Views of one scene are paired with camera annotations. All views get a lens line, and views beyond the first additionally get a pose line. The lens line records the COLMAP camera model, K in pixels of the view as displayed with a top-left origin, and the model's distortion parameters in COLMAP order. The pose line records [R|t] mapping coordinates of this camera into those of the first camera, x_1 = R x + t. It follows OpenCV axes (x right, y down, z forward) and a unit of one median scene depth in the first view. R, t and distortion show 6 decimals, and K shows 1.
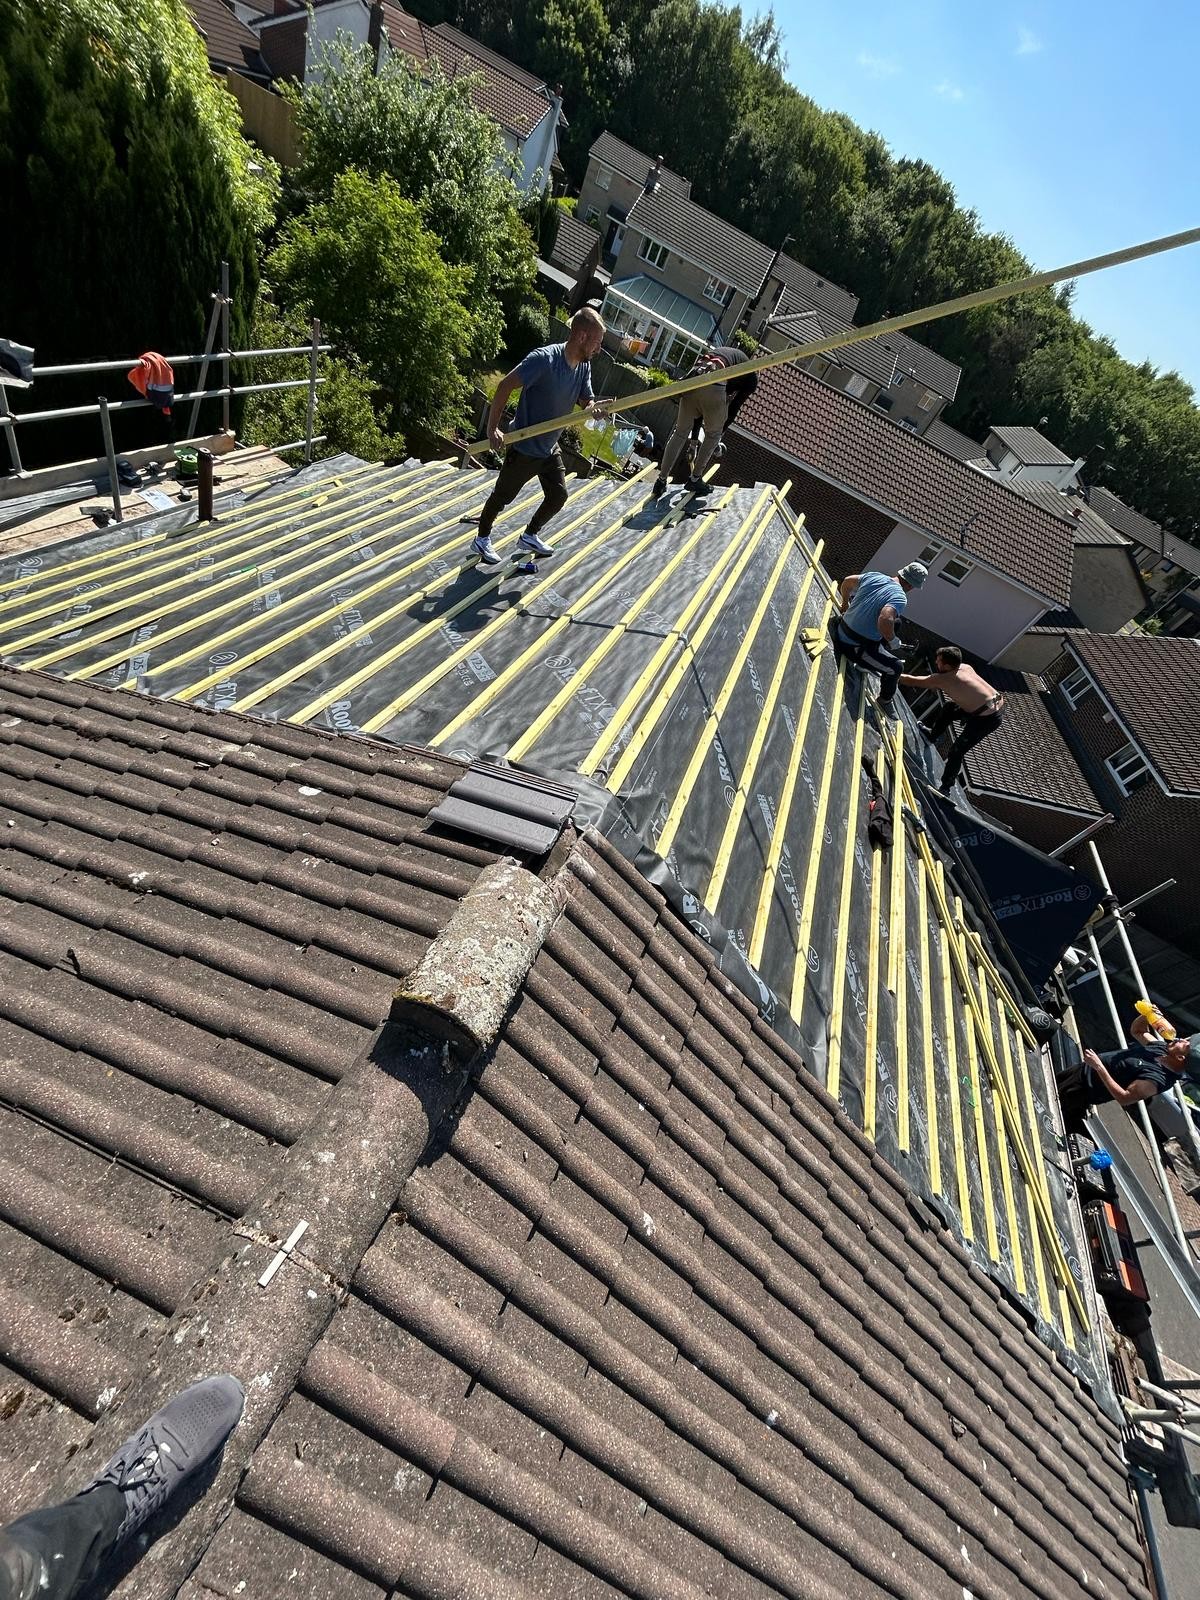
lens RADIAL K [[638.0, 0, 600.0], [0, 638.0, 800.0], [0, 0, 1]] dist [0.005067, -0.002988]
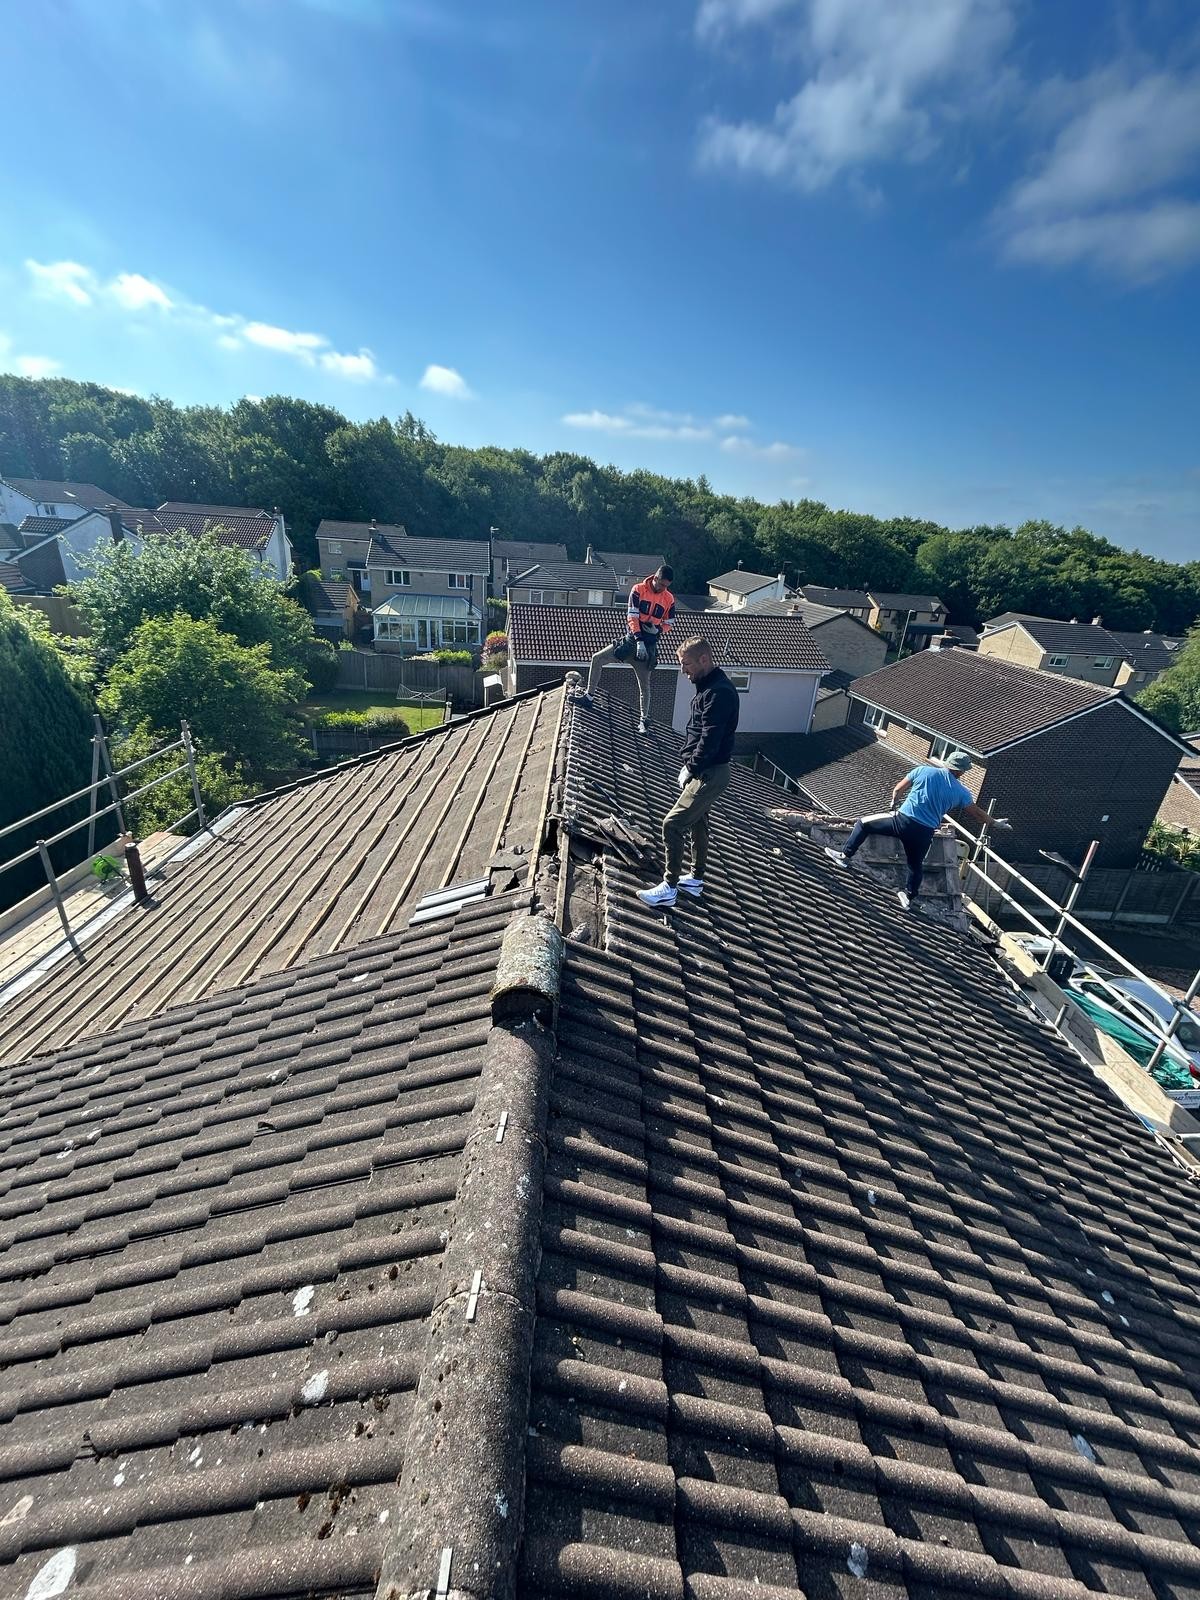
lens RADIAL K [[643.2, 0, 601.7], [0, 643.2, 797.1], [0, 0, 1]] dist [-0.005217, 0.004258]
pose [[0.877017, -0.434537, 0.204985, -0.025128], [0.477764, 0.833869, -0.276412, 0.061652], [-0.050819, 0.340353, 0.938924, -0.094329]]
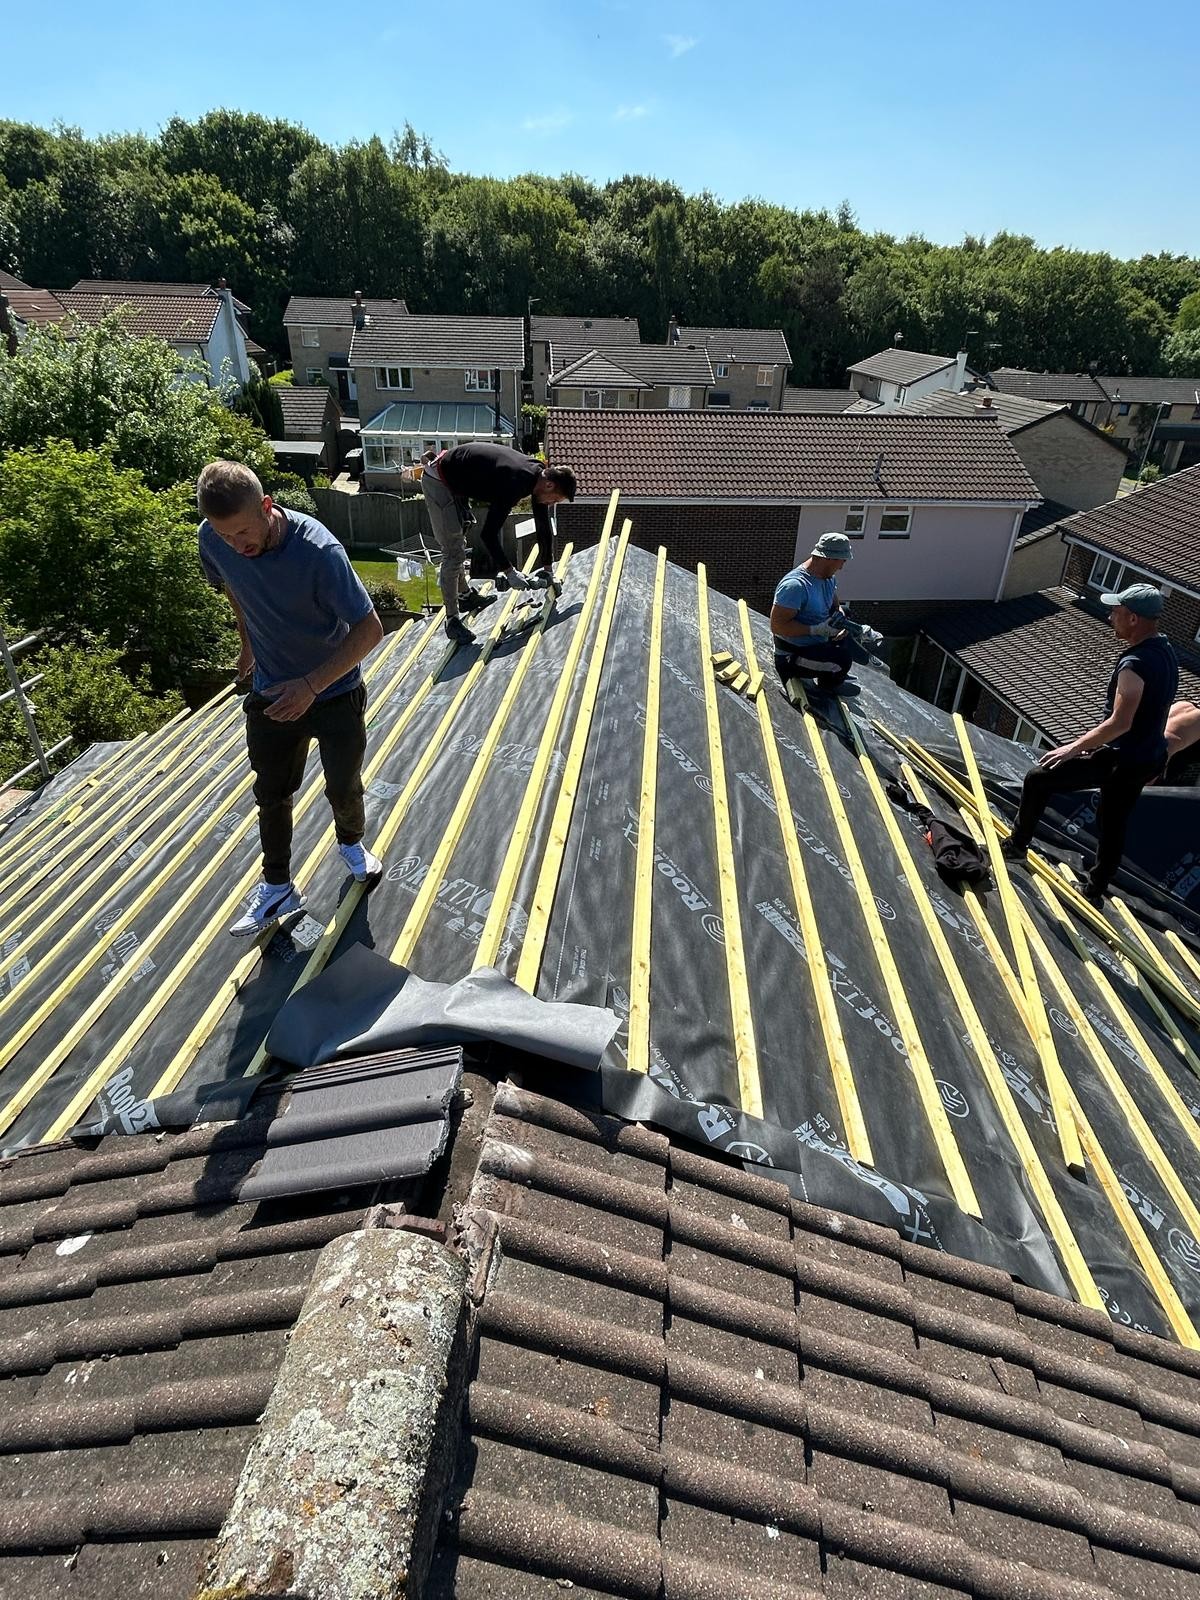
lens RADIAL K [[871.1, 0, 608.2], [0, 871.1, 800.7], [0, 0, 1]] dist [-0.019834, 0.015400]
pose [[0.889969, -0.451465, 0.064302, 0.030975], [0.454343, 0.865750, -0.209879, 0.005289], [0.039083, 0.216001, 0.975611, 0.023723]]
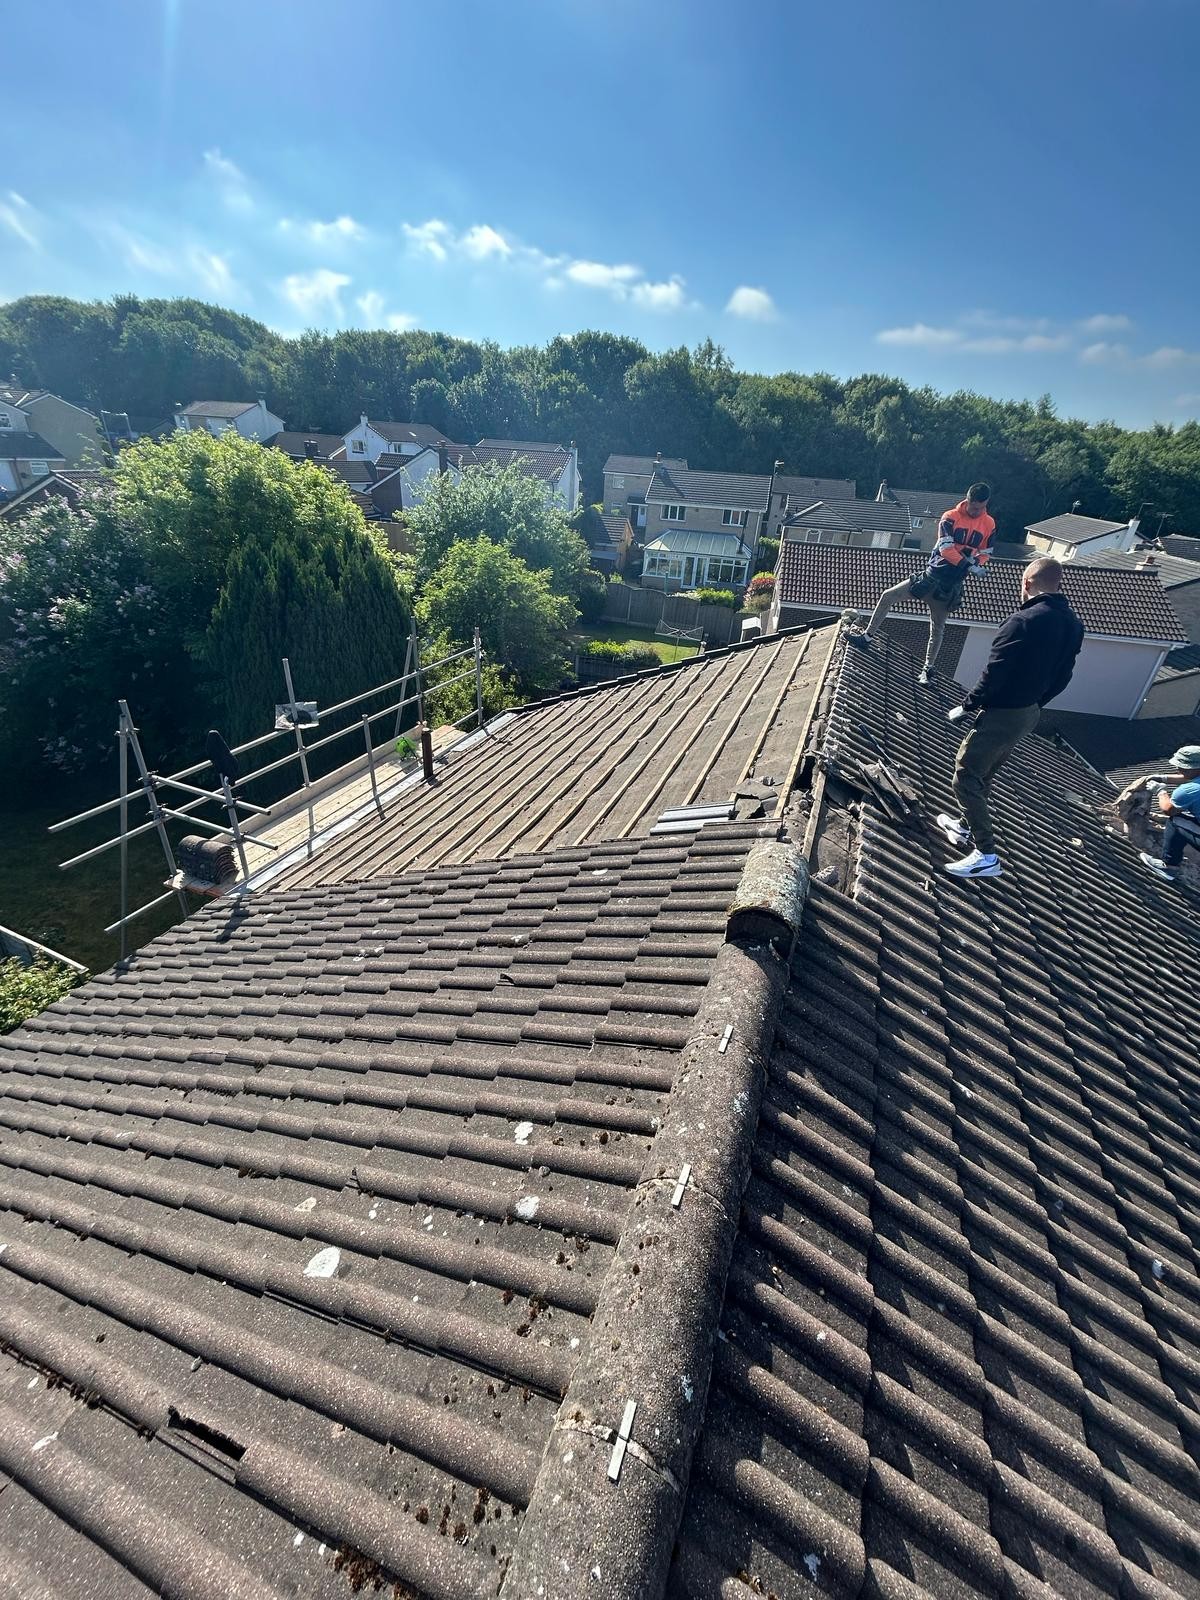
lens RADIAL K [[643.2, 0, 601.7], [0, 643.2, 797.1], [0, 0, 1]] dist [-0.005217, 0.004258]
pose [[0.945057, -0.288221, -0.154261, -0.038798], [0.225072, 0.915895, -0.332384, 0.065872], [0.237087, 0.279402, 0.930443, -0.080251]]
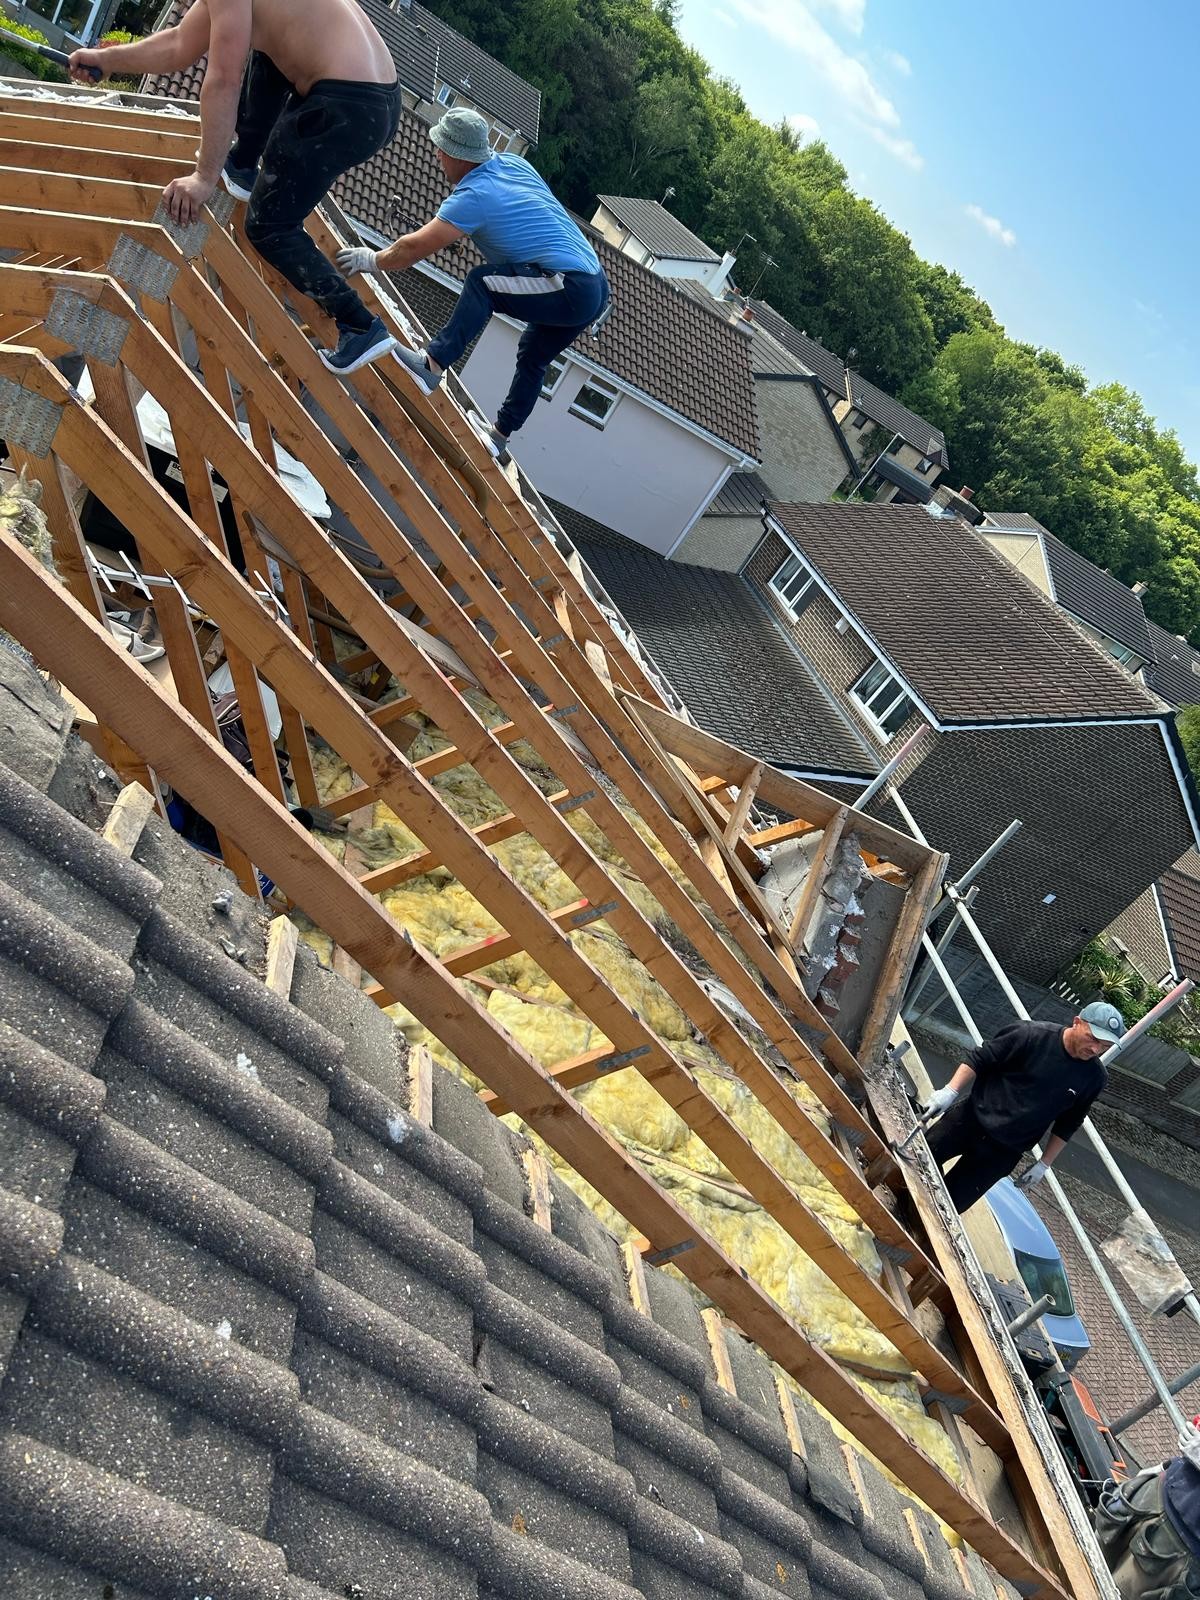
lens RADIAL K [[1201.6, 0, 587.5], [0, 1201.6, 797.2], [0, 0, 1]] dist [0.048501, -0.055445]
pose [[0.882979, -0.134710, 0.449668, 0.006080], [0.159375, 0.987067, -0.017248, 0.033680], [-0.441529, 0.086896, 0.893029, 0.082800]]
